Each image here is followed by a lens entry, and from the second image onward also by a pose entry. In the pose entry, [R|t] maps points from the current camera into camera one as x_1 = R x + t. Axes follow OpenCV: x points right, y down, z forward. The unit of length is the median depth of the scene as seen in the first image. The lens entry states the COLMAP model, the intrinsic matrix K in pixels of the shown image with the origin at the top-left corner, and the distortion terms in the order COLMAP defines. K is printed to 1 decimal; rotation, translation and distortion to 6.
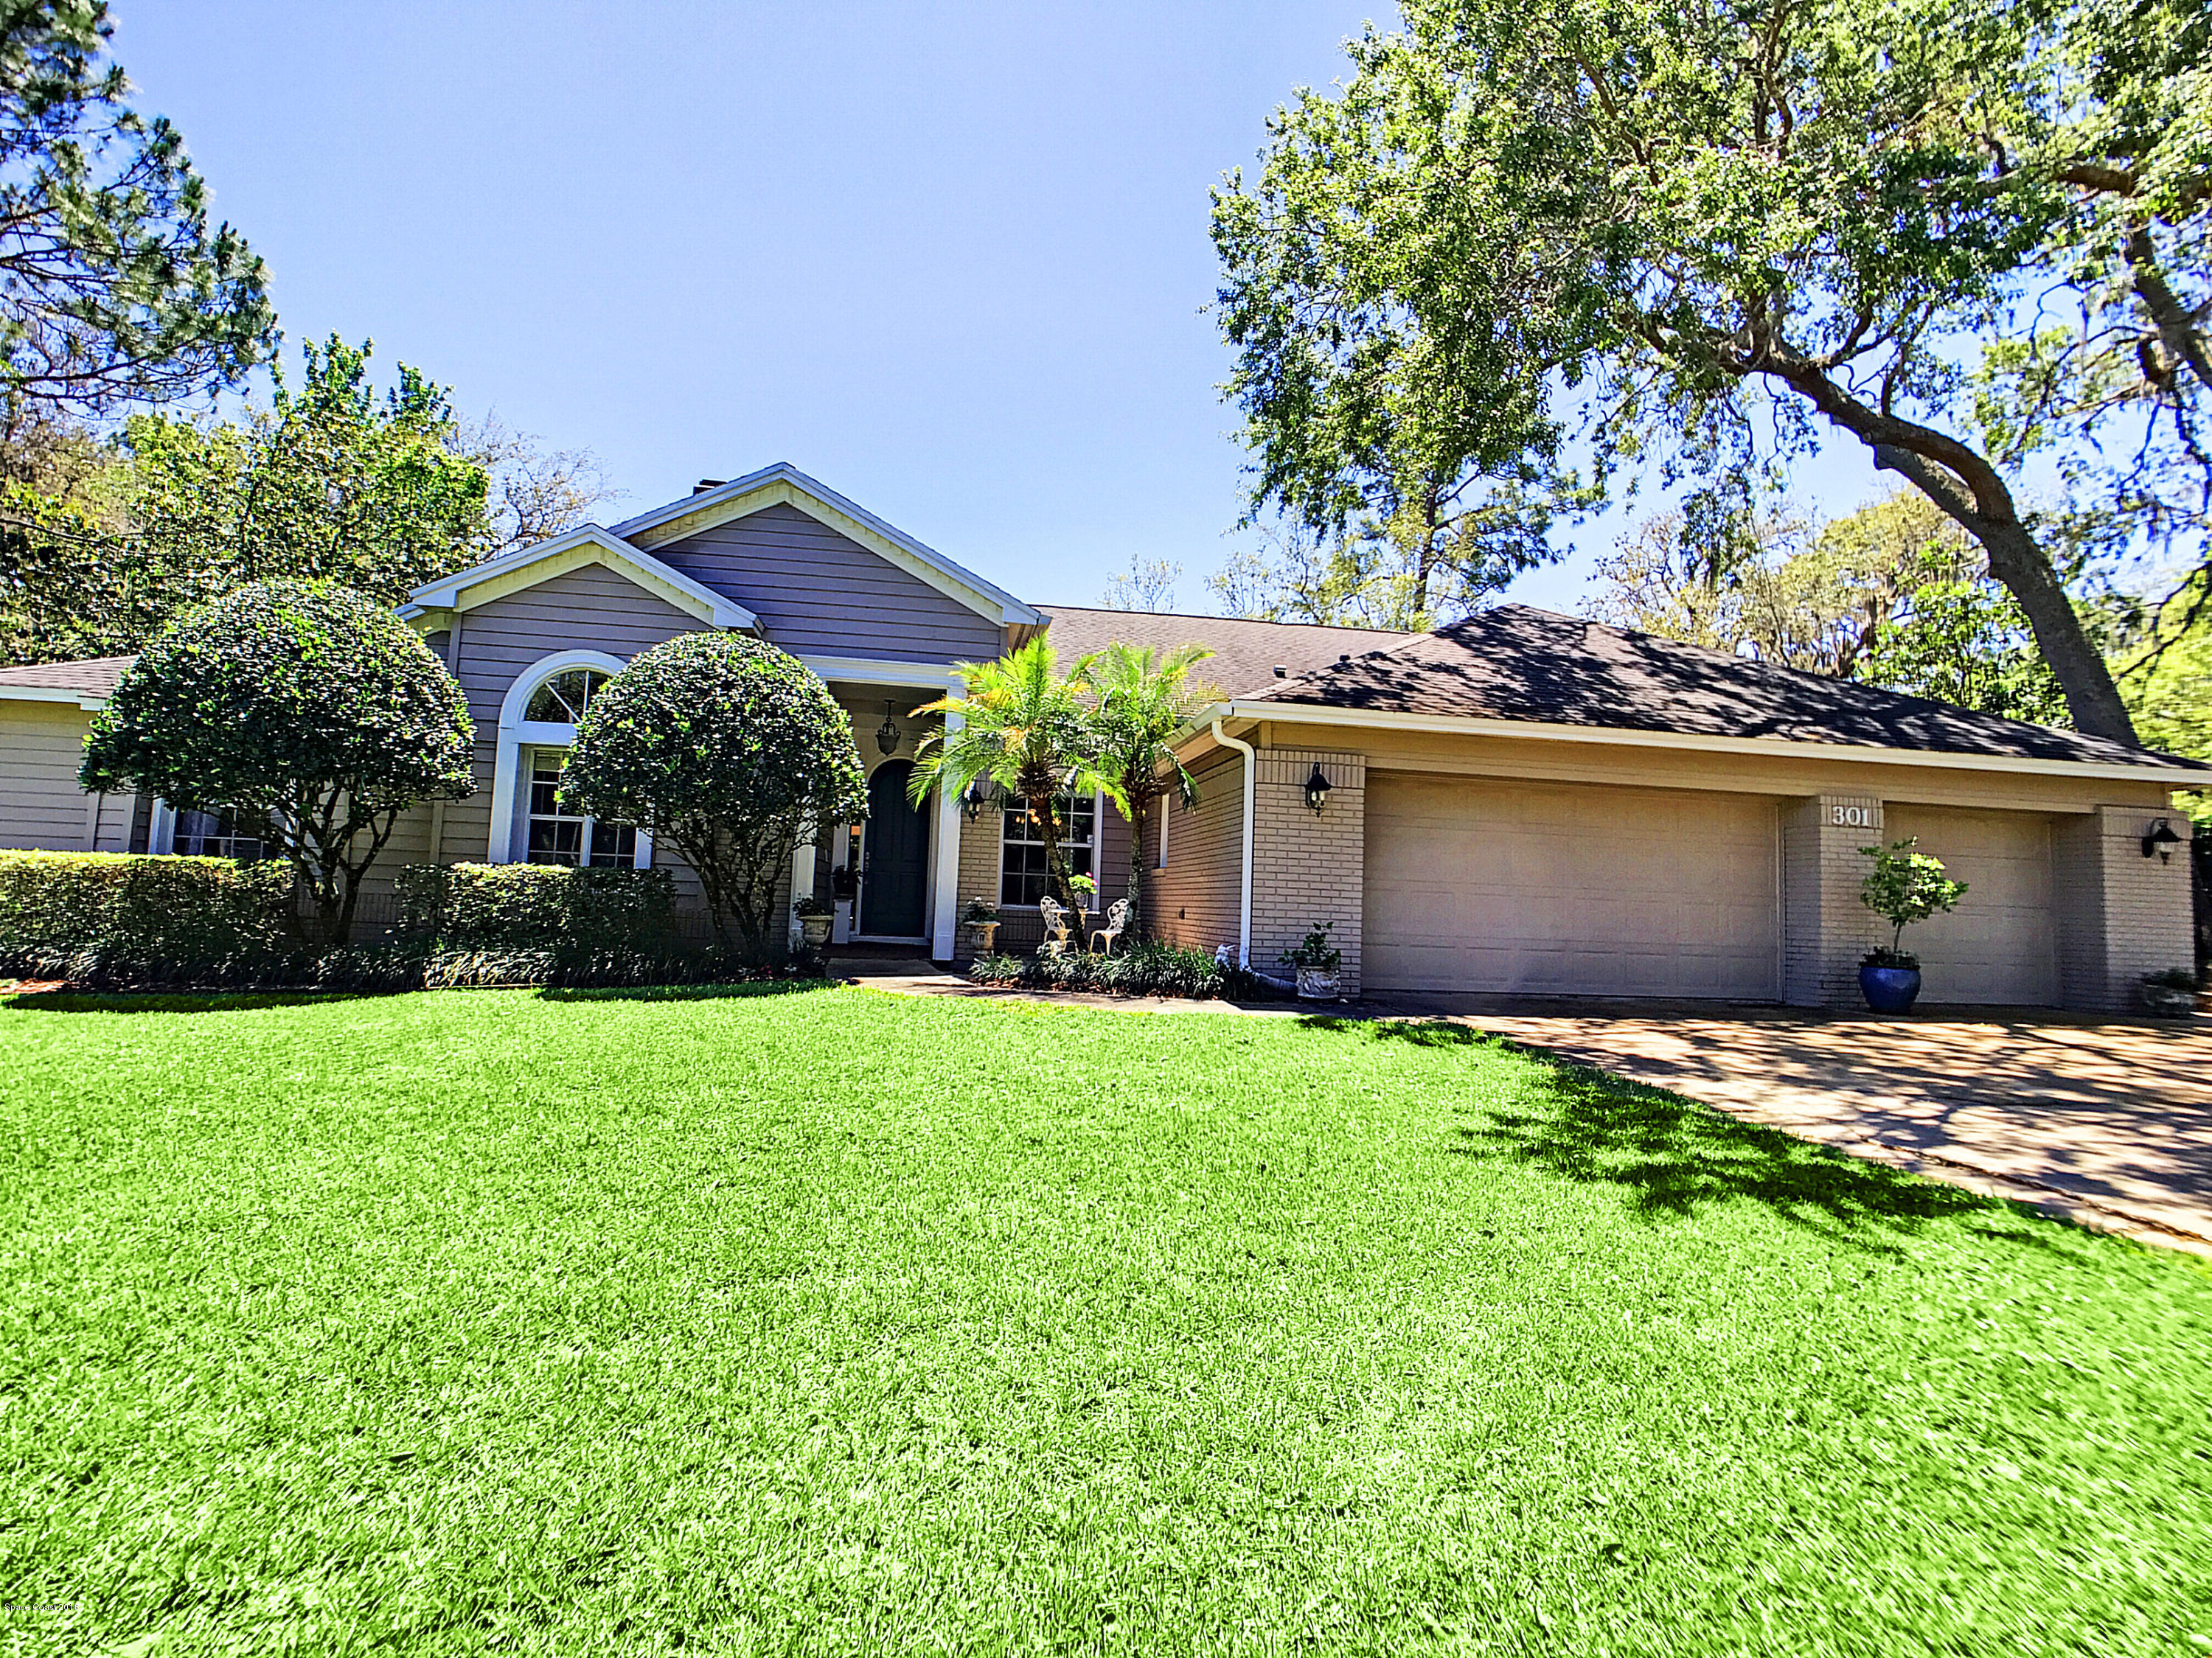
lens RADIAL K [[1204.9, 0, 1103.6], [0, 1204.9, 795.4], [0, 0, 1]] dist [-0.056314, 0.038475]
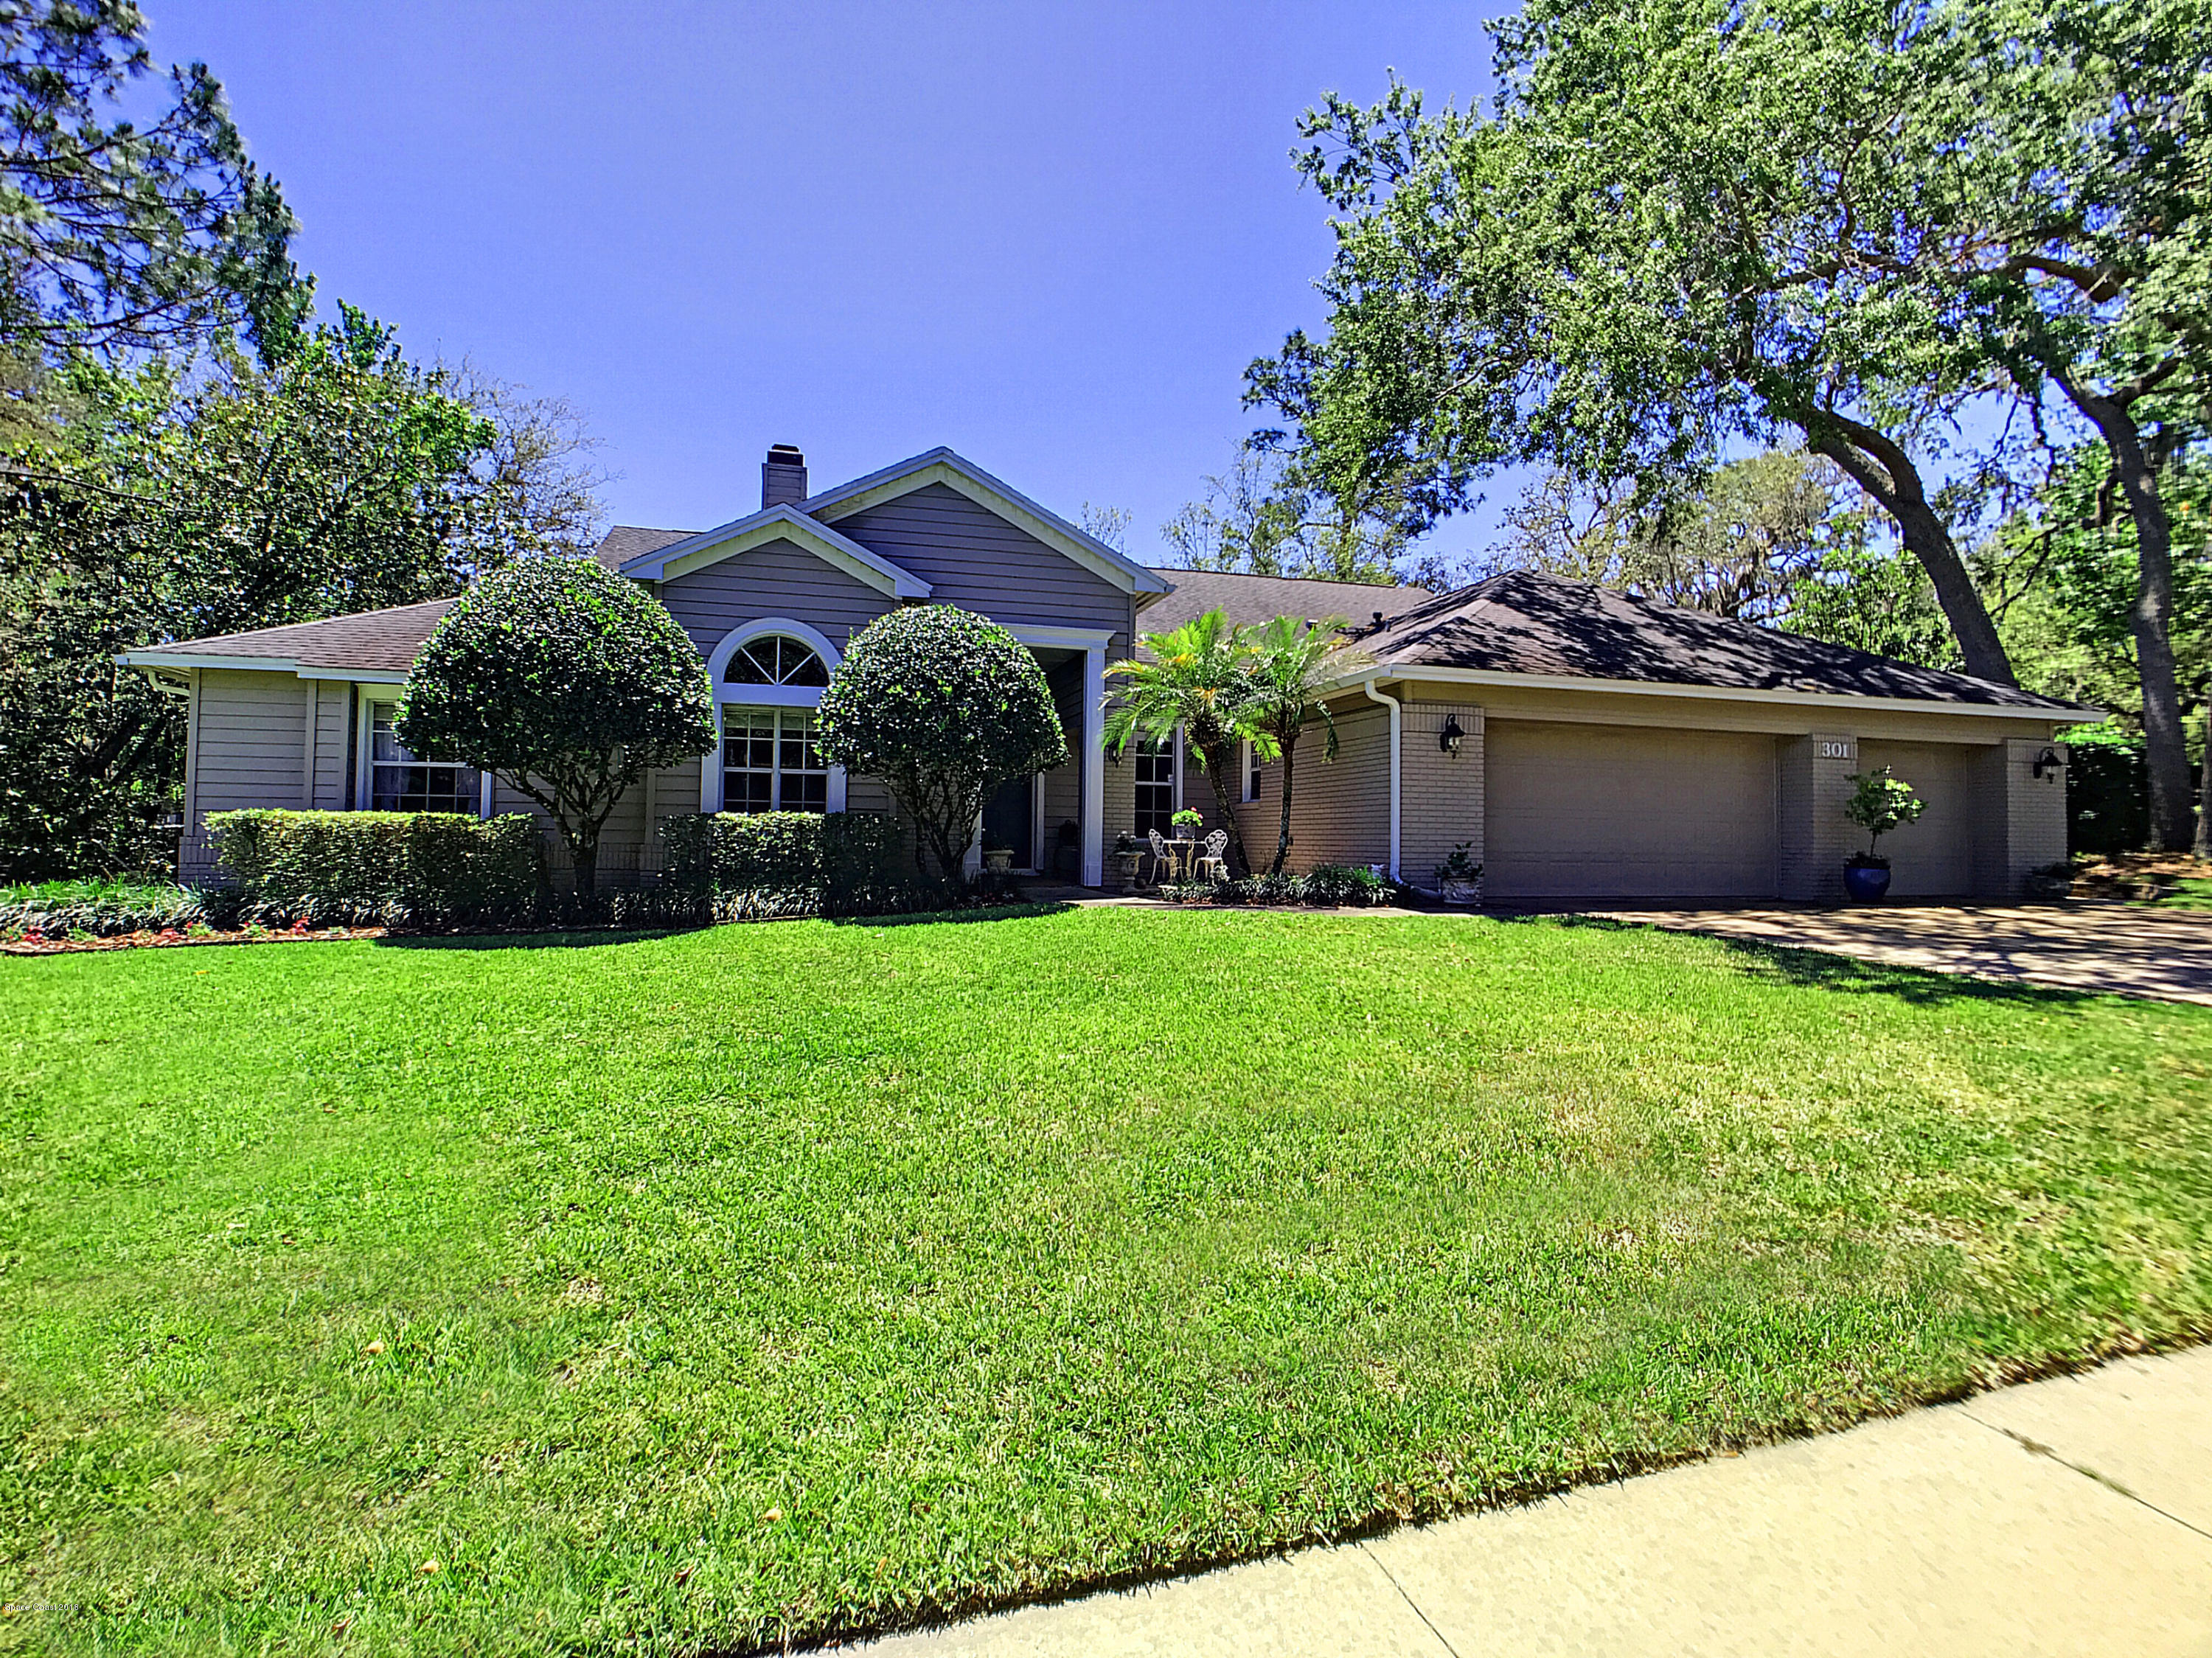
lens RADIAL K [[1204.9, 0, 1103.6], [0, 1204.9, 795.4], [0, 0, 1]] dist [-0.056314, 0.038475]
pose [[0.992304, -0.021557, 0.121931, -0.280379], [0.014601, 0.998230, 0.057659, -0.017281], [-0.122958, -0.055435, 0.990862, -0.151131]]
